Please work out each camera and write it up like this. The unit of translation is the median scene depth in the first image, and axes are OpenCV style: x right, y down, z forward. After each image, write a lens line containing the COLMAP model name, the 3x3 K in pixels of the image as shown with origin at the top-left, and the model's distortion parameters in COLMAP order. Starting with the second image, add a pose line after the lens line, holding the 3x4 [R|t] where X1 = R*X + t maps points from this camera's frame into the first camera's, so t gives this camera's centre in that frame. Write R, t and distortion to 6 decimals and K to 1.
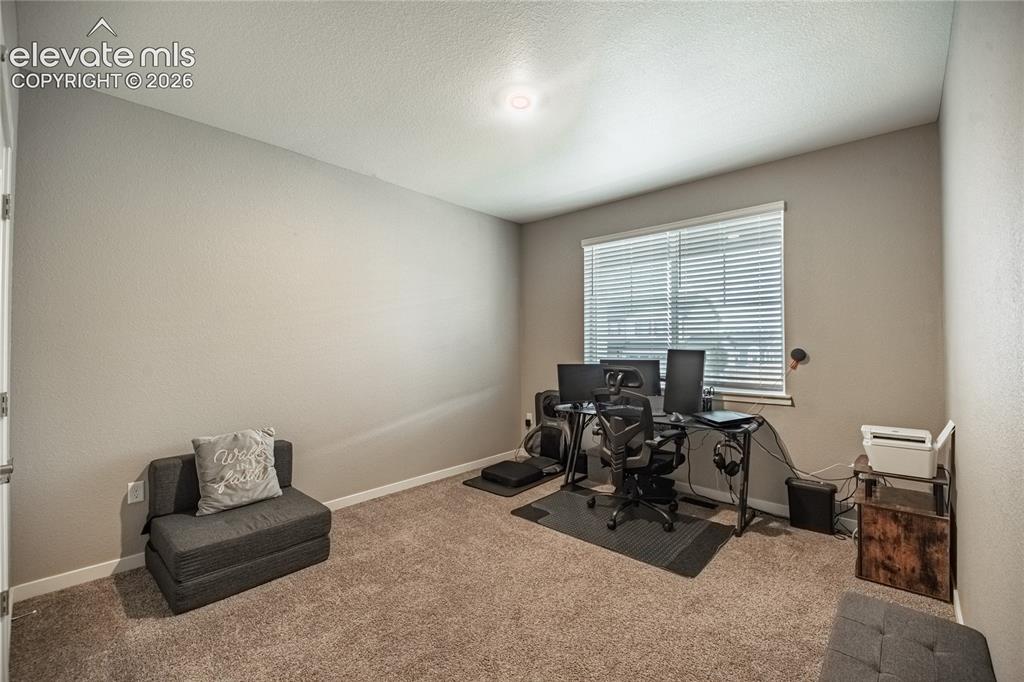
lens RADIAL K [[425.6, 0, 512.0], [0, 425.6, 341.0], [0, 0, 1]] dist [-0.002248, -0.000377]
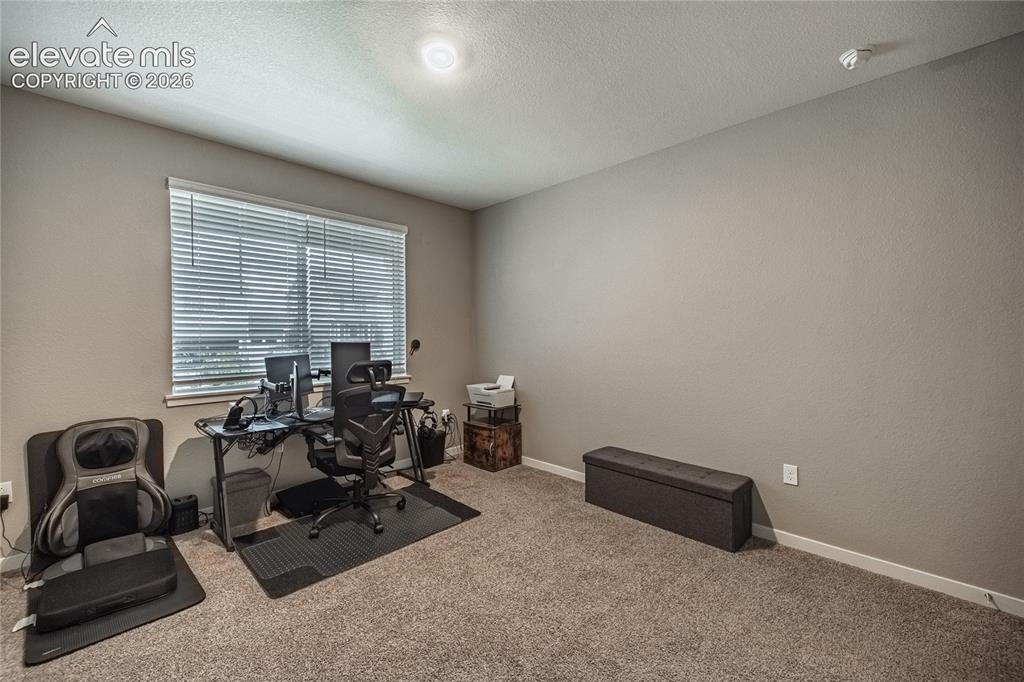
lens RADIAL K [[426.0, 0, 512.0], [0, 426.0, 341.0], [0, 0, 1]] dist [0.001868, 0.000087]
pose [[0.023467, -0.013523, 0.999633, -0.664039], [-0.006604, 0.999885, 0.013682, 0.000623], [-0.999703, -0.006923, 0.023375, 0.650477]]
